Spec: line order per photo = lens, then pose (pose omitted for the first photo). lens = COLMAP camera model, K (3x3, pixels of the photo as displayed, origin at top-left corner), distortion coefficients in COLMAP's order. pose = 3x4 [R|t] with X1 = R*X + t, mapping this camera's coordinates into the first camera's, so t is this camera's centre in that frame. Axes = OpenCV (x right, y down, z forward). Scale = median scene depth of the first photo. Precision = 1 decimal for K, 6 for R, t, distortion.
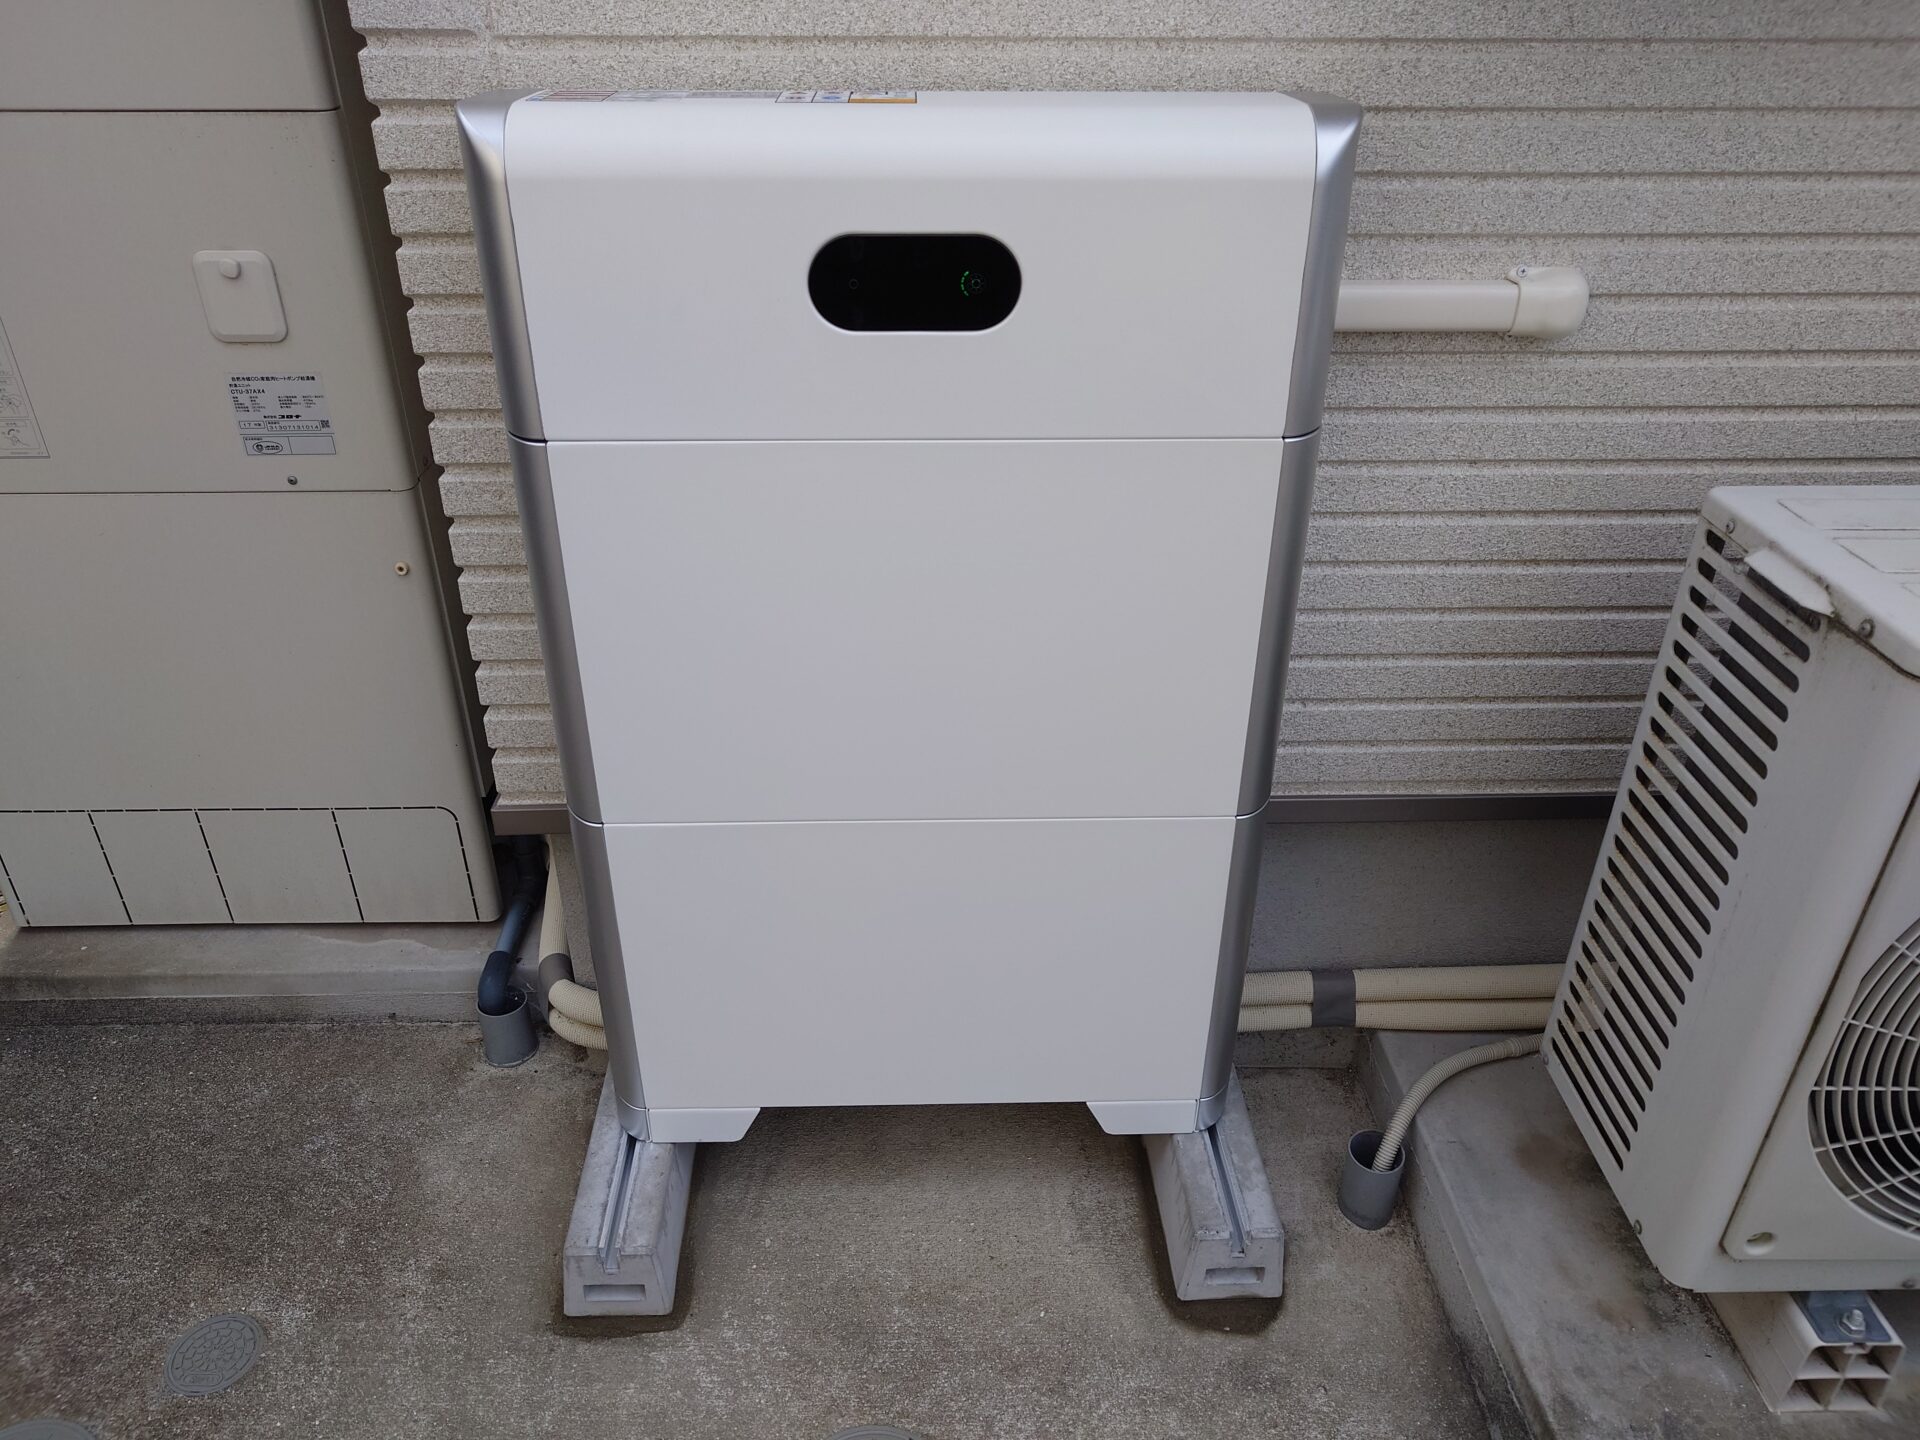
lens RADIAL K [[1360.0, 0, 951.8], [0, 1360.0, 718.7], [0, 0, 1]] dist [-0.012290, 0.015046]
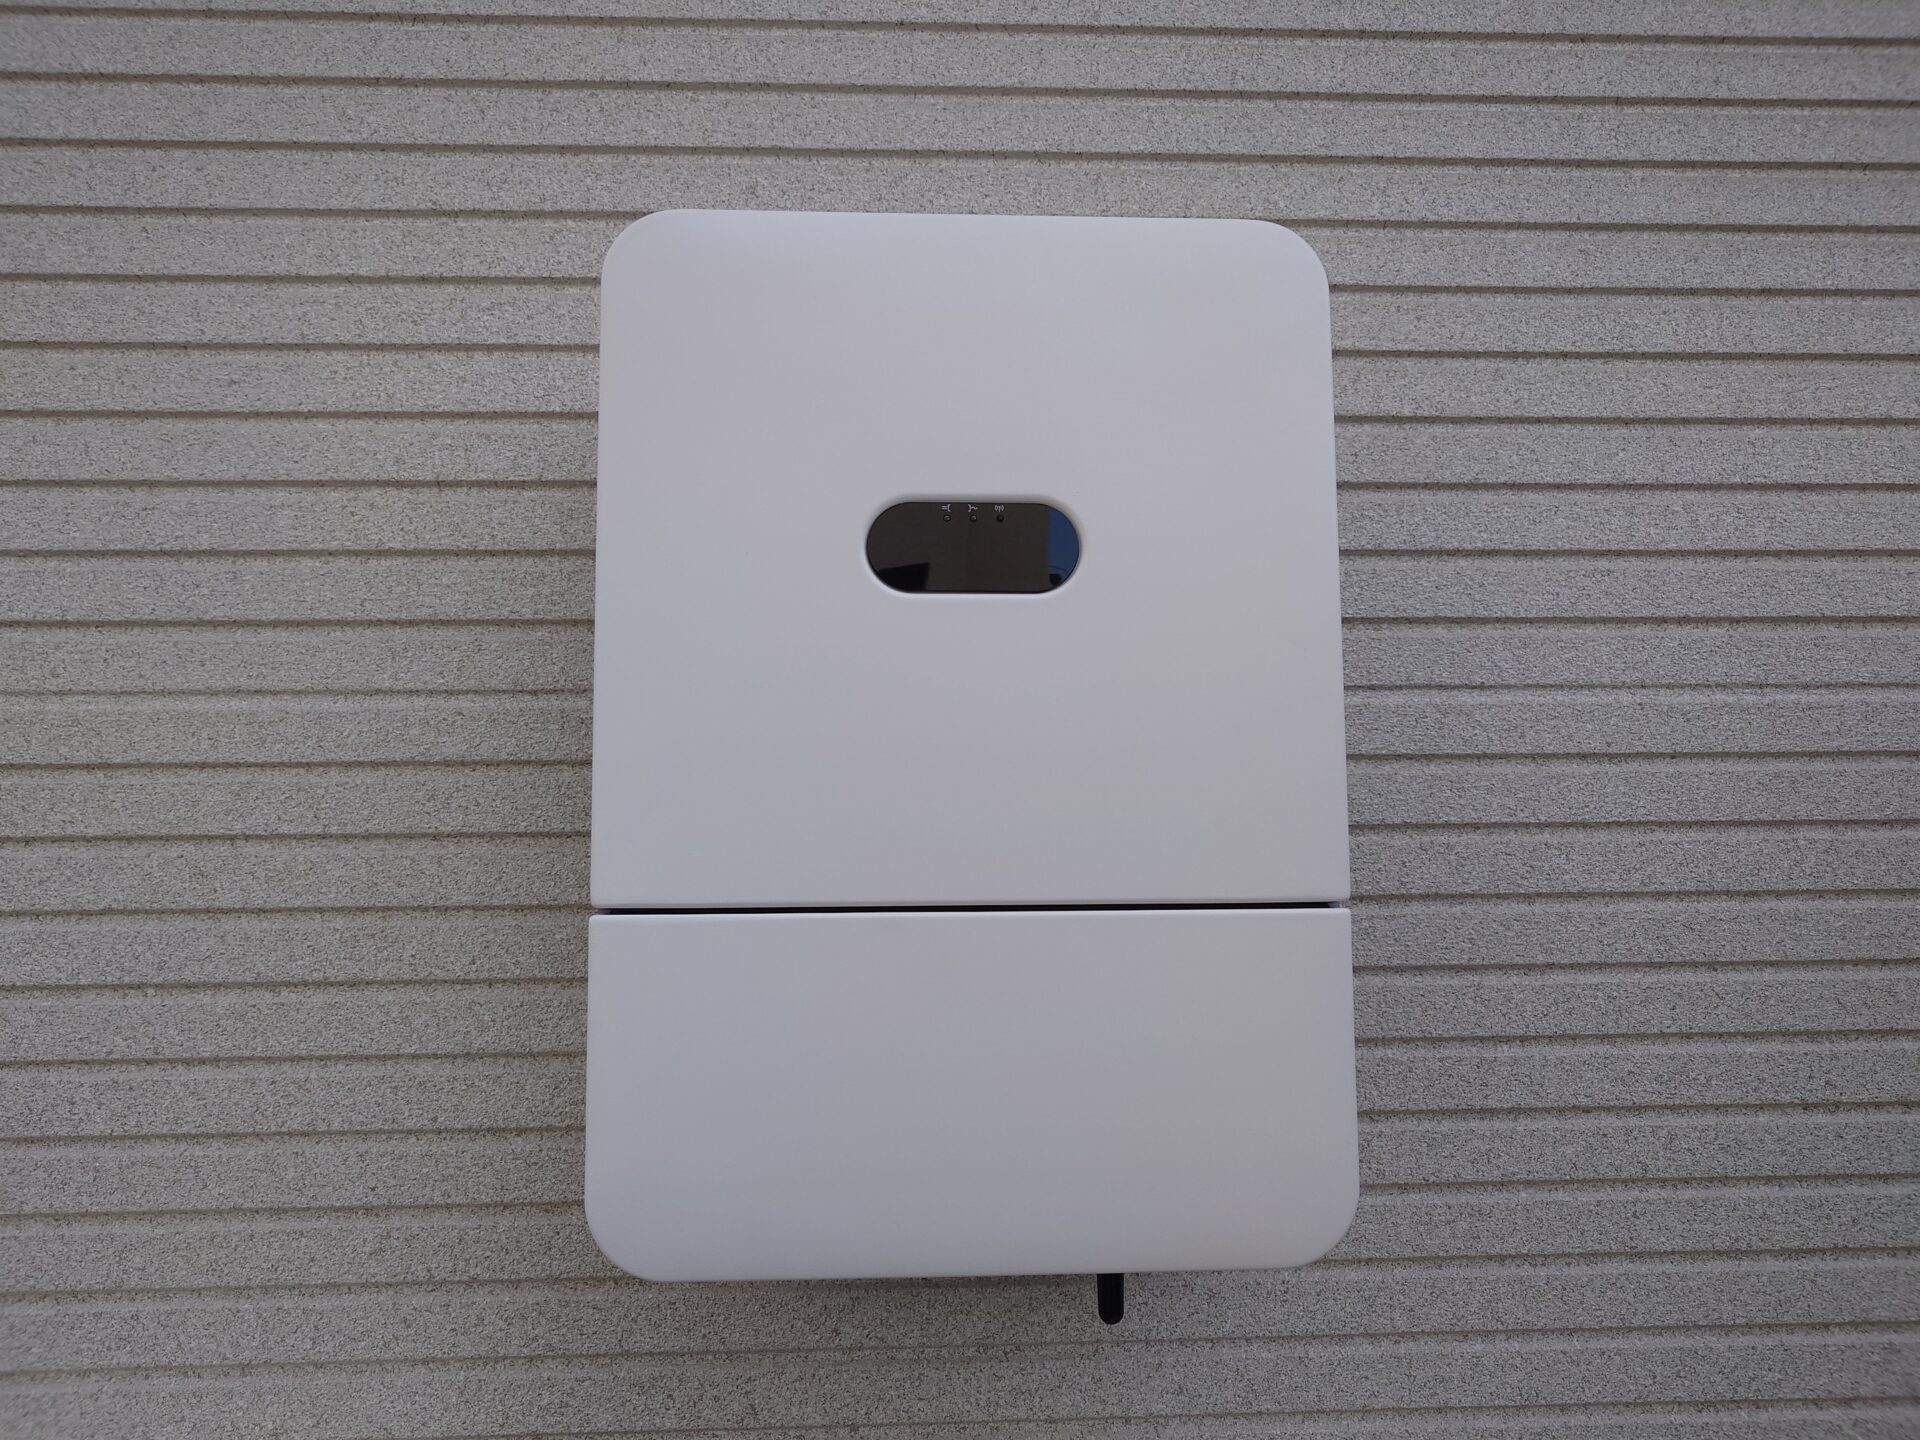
lens RADIAL K [[1360.0, 0, 963.5], [0, 1360.0, 713.2], [0, 0, 1]] dist [-0.012290, 0.015046]
pose [[0.999784, -0.011845, 0.017060, 0.472508], [0.019623, 0.807818, -0.589106, -0.296085], [-0.006803, 0.589313, 0.807876, 0.044713]]
